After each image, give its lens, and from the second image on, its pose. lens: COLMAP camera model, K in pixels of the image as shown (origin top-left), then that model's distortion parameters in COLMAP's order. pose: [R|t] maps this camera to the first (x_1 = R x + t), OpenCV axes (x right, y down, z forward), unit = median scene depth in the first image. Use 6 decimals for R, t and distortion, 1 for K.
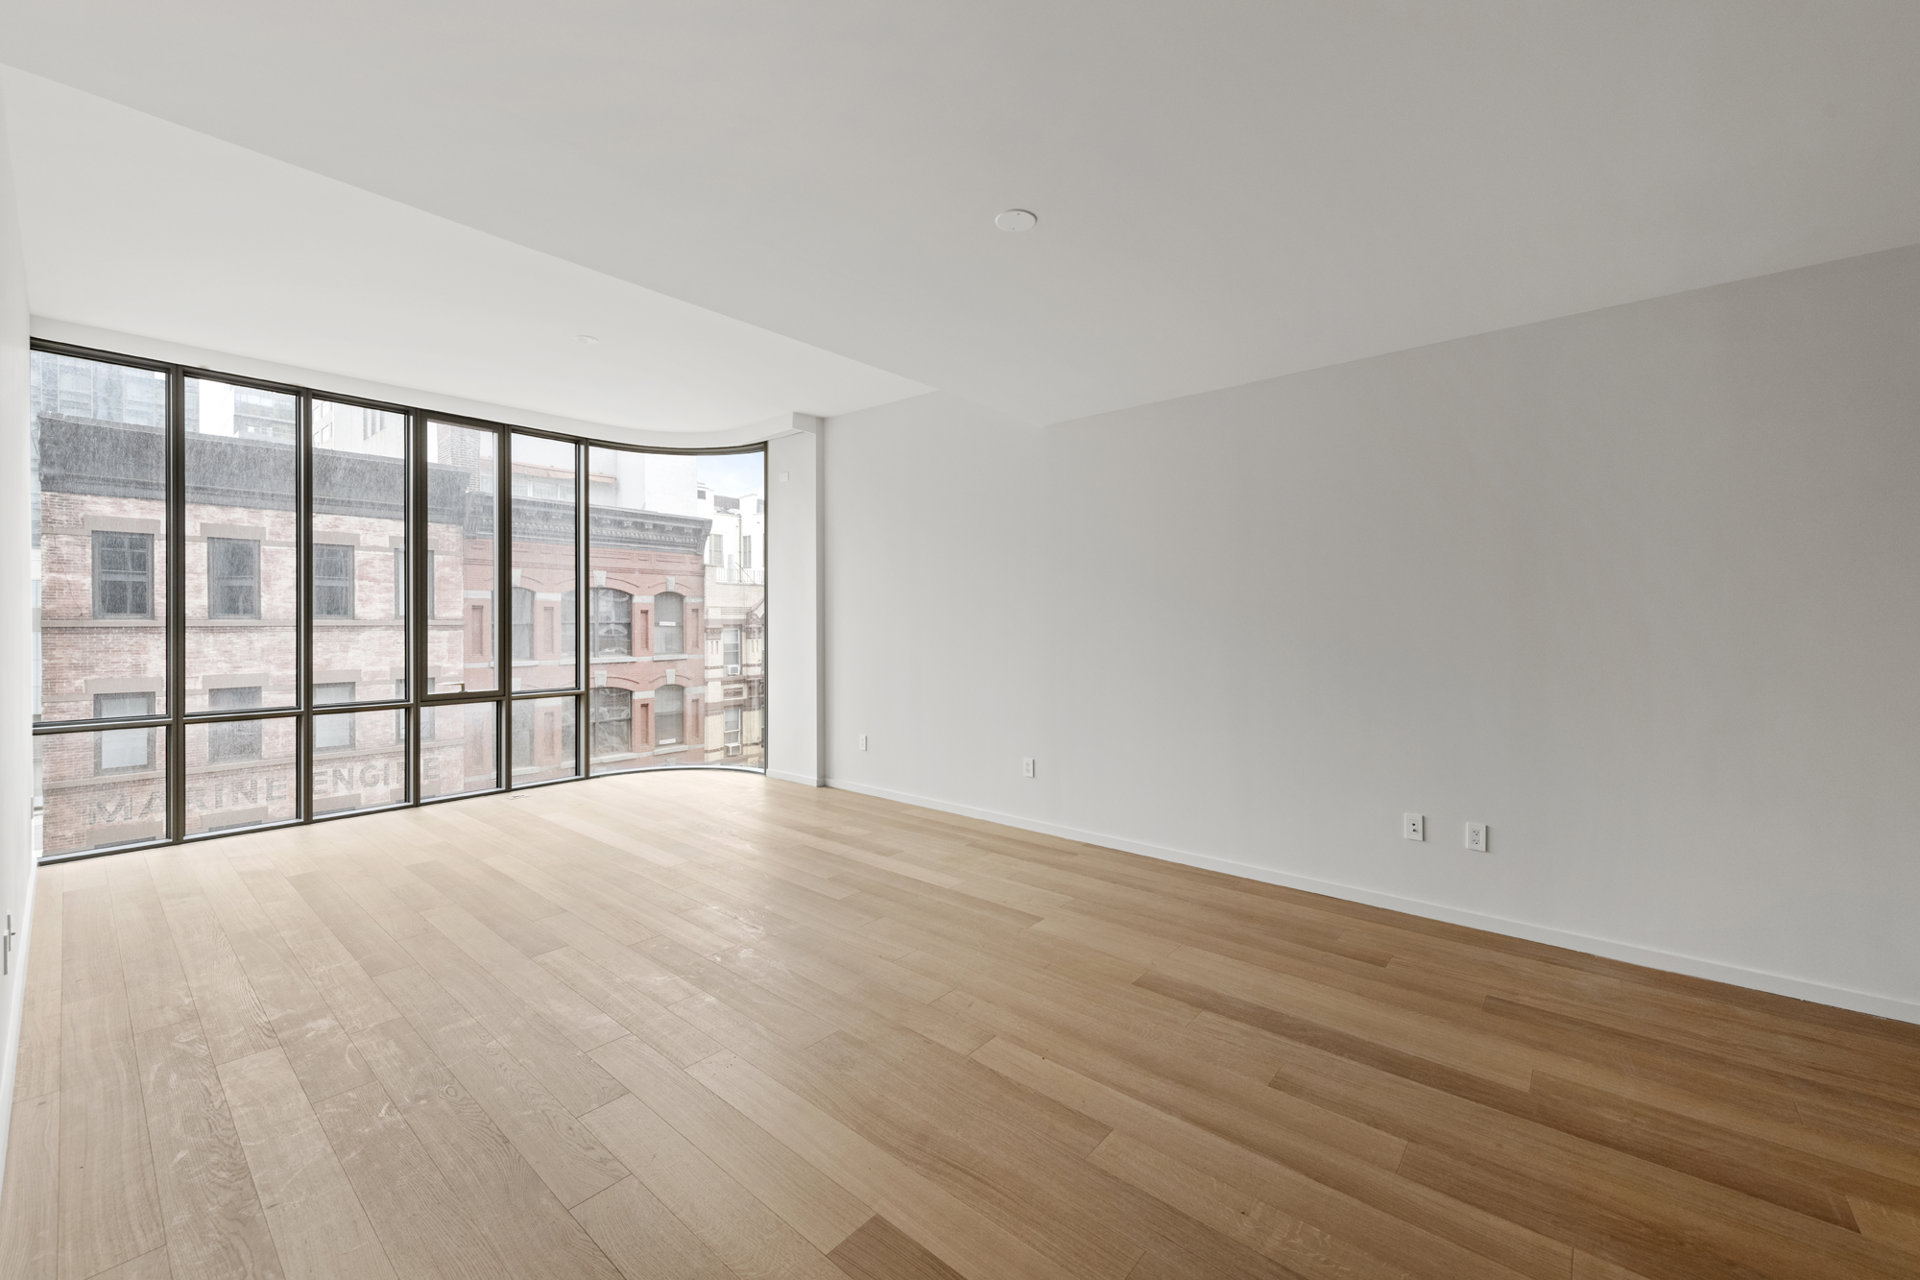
lens RADIAL K [[745.3, 0, 965.3], [0, 745.3, 622.2], [0, 0, 1]] dist [0.005888, -0.001290]
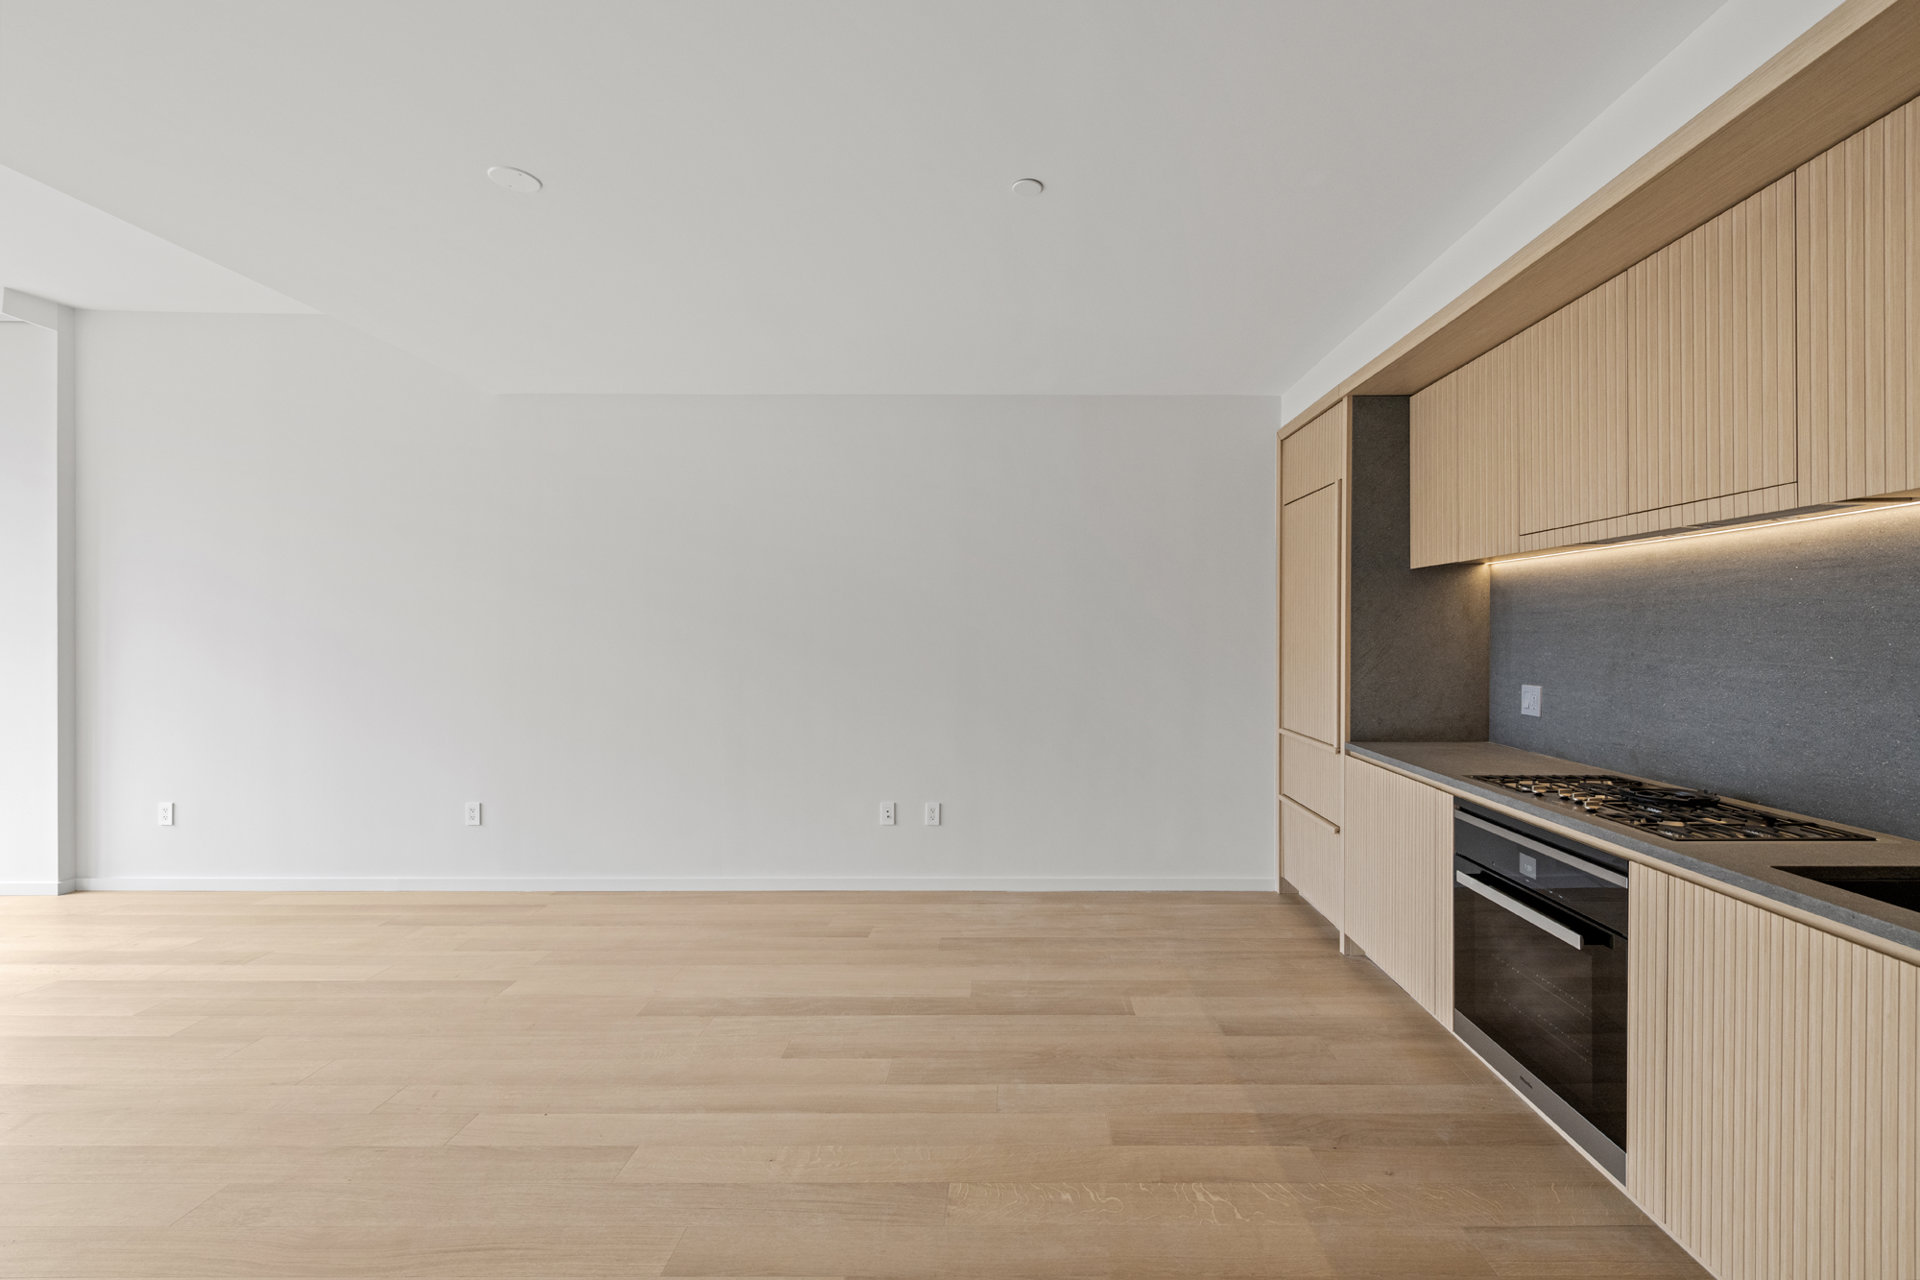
lens RADIAL K [[835.6, 0, 1011.8], [0, 835.6, 635.4], [0, 0, 1]] dist [-0.003976, -0.001180]
pose [[0.759617, 0.002451, 0.650366, -0.065138], [-0.002674, 0.999996, -0.000646, 0.001416], [-0.650365, -0.001248, 0.759621, -0.070040]]
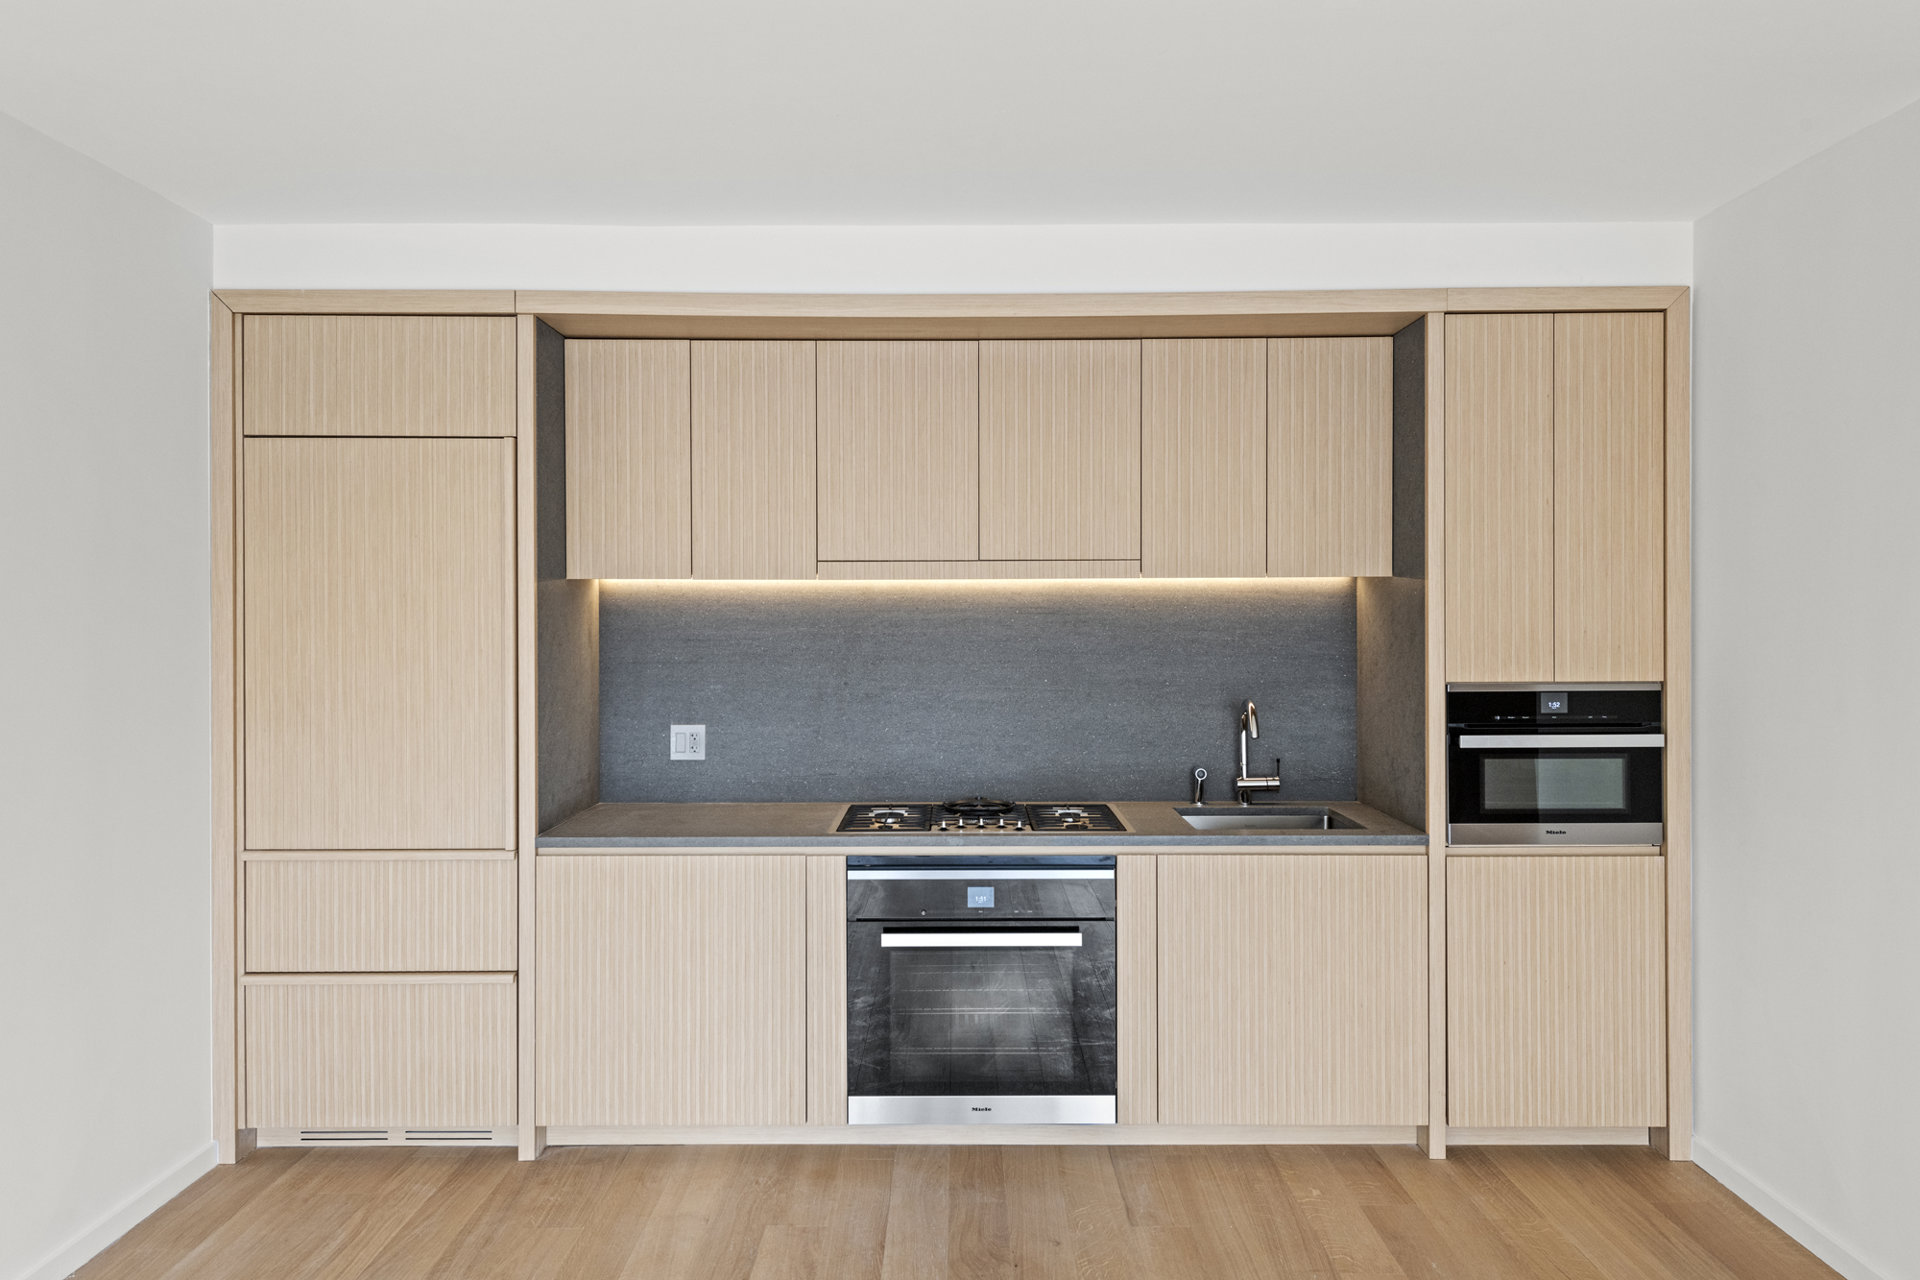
lens RADIAL K [[1194.5, 0, 957.4], [0, 1194.5, 624.3], [0, 0, 1]] dist [0.038592, 0.001154]
pose [[-0.644391, 0.000453, 0.764696, -0.061334], [0.007202, 0.999959, 0.005476, -0.032227], [-0.764662, 0.009036, -0.644368, 0.555428]]
